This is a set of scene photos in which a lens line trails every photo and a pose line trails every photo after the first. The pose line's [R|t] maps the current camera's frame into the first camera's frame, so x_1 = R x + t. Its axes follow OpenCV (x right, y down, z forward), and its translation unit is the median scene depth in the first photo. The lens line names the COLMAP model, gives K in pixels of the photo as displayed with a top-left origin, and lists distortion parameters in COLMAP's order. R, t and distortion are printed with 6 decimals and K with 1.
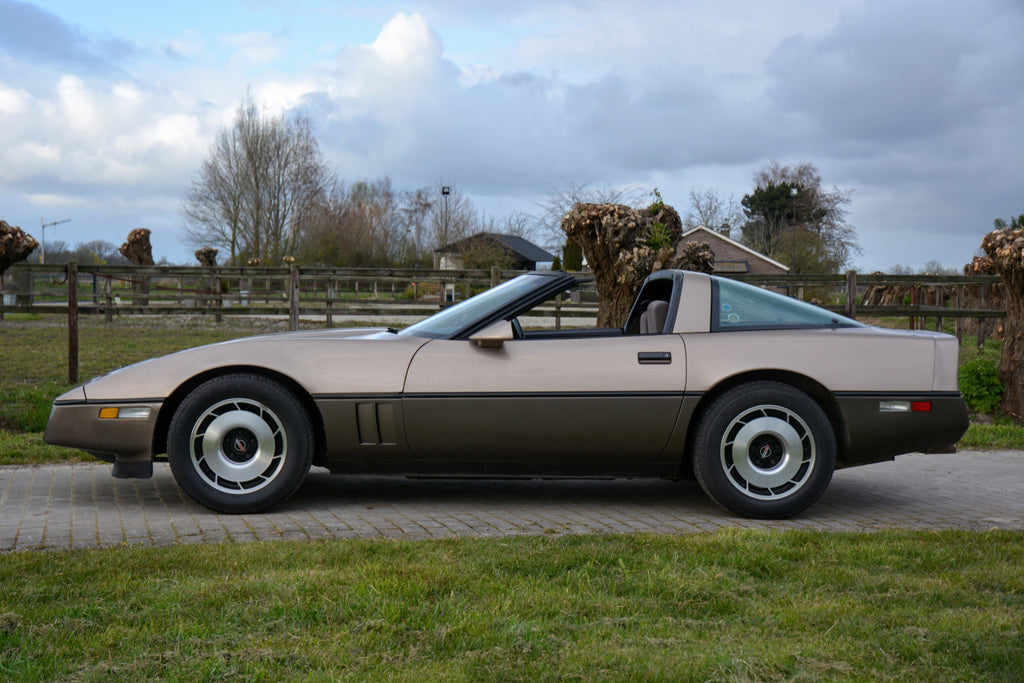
lens RADIAL K [[1522.0, 0, 513.4], [0, 1522.0, 342.3], [0, 0, 1]] dist [0.142895, 0.000000]
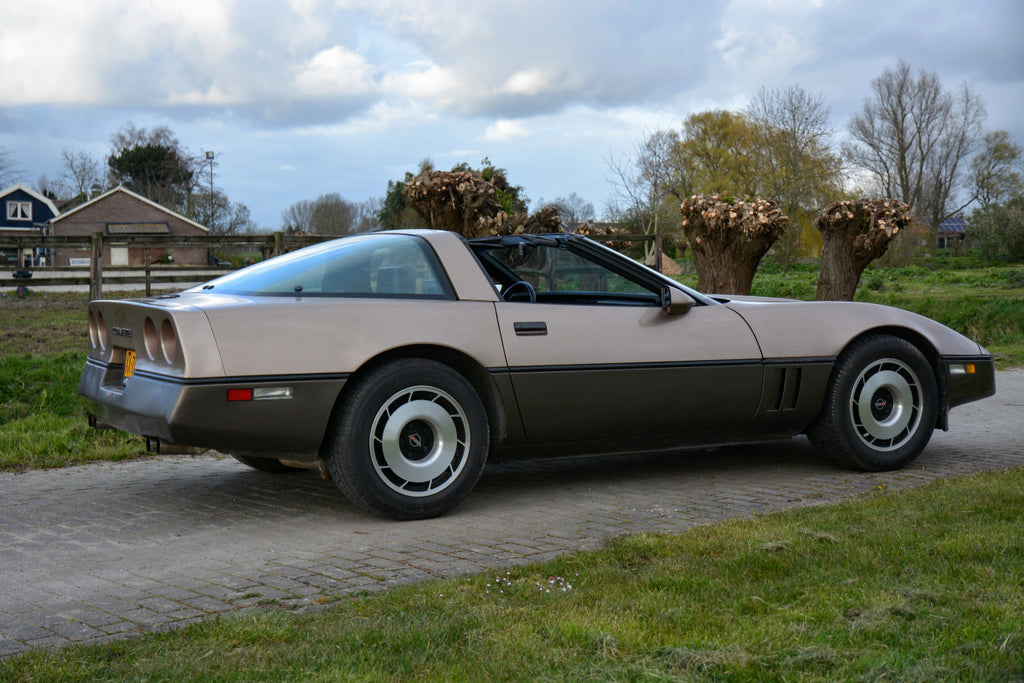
lens RADIAL K [[1463.8, 0, 502.8], [0, 1463.8, 341.5], [0, 0, 1]] dist [0.126165, 0.000000]
pose [[0.888821, -0.047392, 0.455798, -0.373848], [0.034168, 0.998723, 0.037215, -0.009252], [-0.456979, -0.017504, 0.889305, 0.073898]]
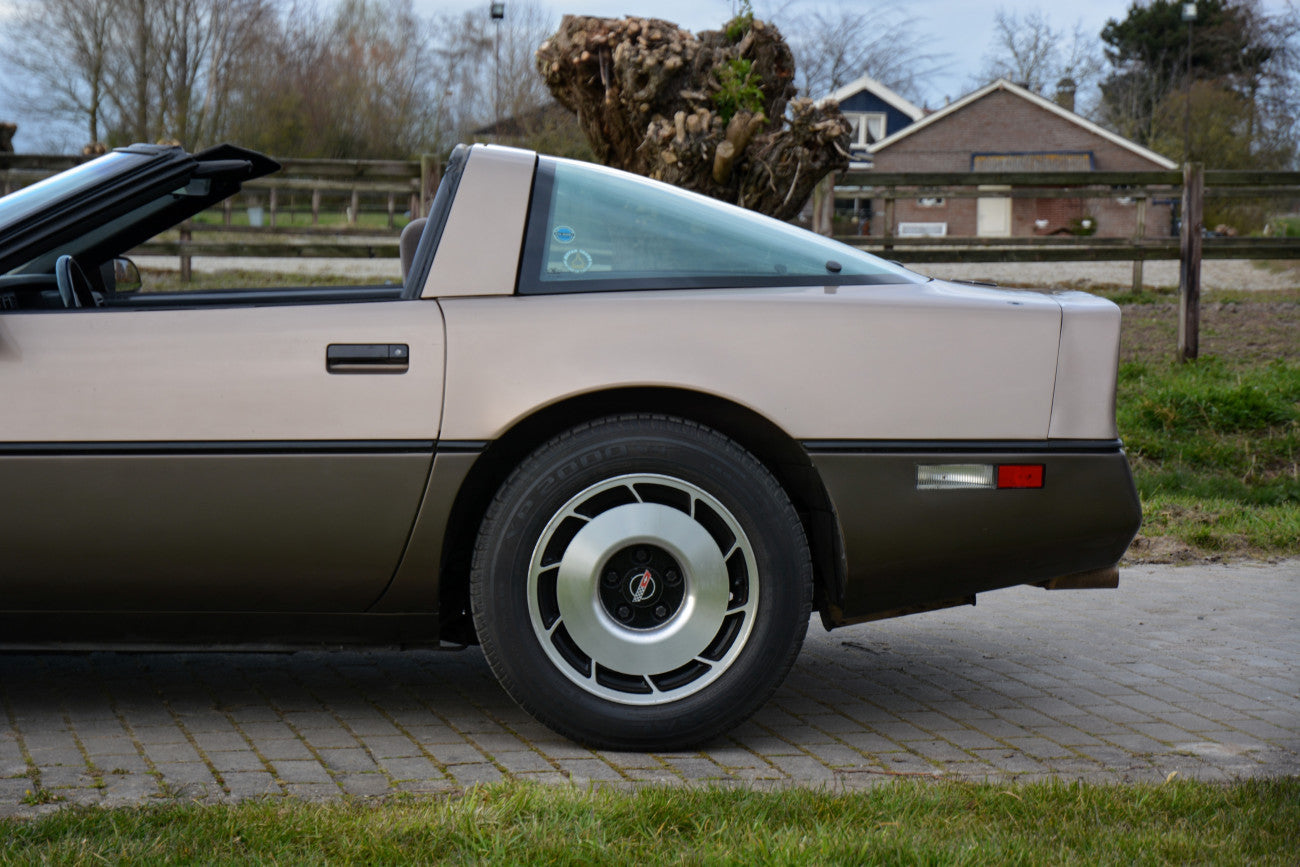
lens RADIAL K [[2916.5, 0, 672.4], [0, 2916.5, 438.7], [0, 0, 1]] dist [0.334787, 0.000000]
pose [[0.999973, 0.001110, -0.007240, 0.080275], [-0.000798, 0.999077, 0.042952, -0.000865], [0.007281, -0.042945, 0.999051, 0.097980]]
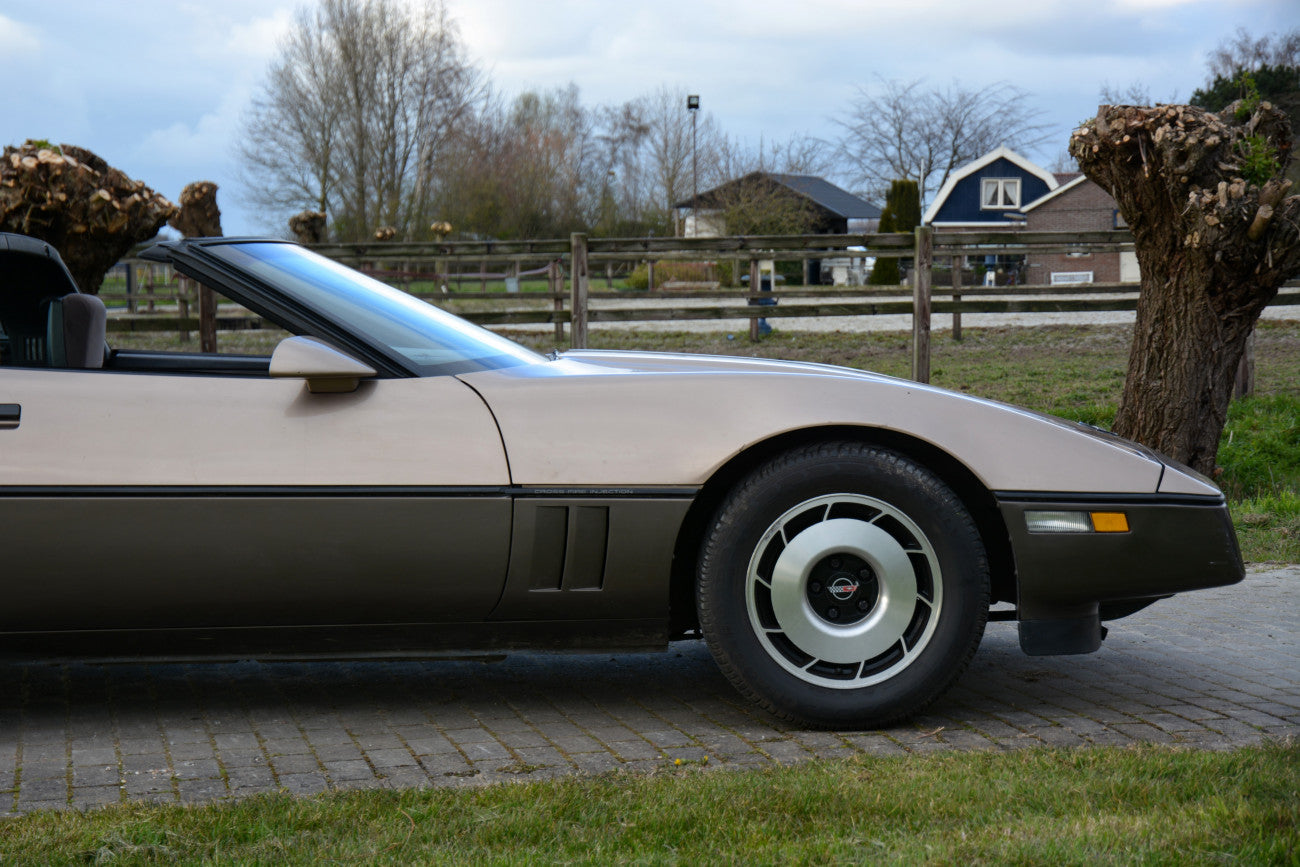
lens RADIAL K [[2544.9, 0, 646.5], [0, 2544.9, 447.4], [0, 0, 1]] dist [0.252068, 0.000000]
pose [[0.998669, -0.026012, -0.044527, -0.084614], [0.027546, 0.999036, 0.034191, -0.003616], [0.043595, -0.035372, 0.998423, 0.050814]]
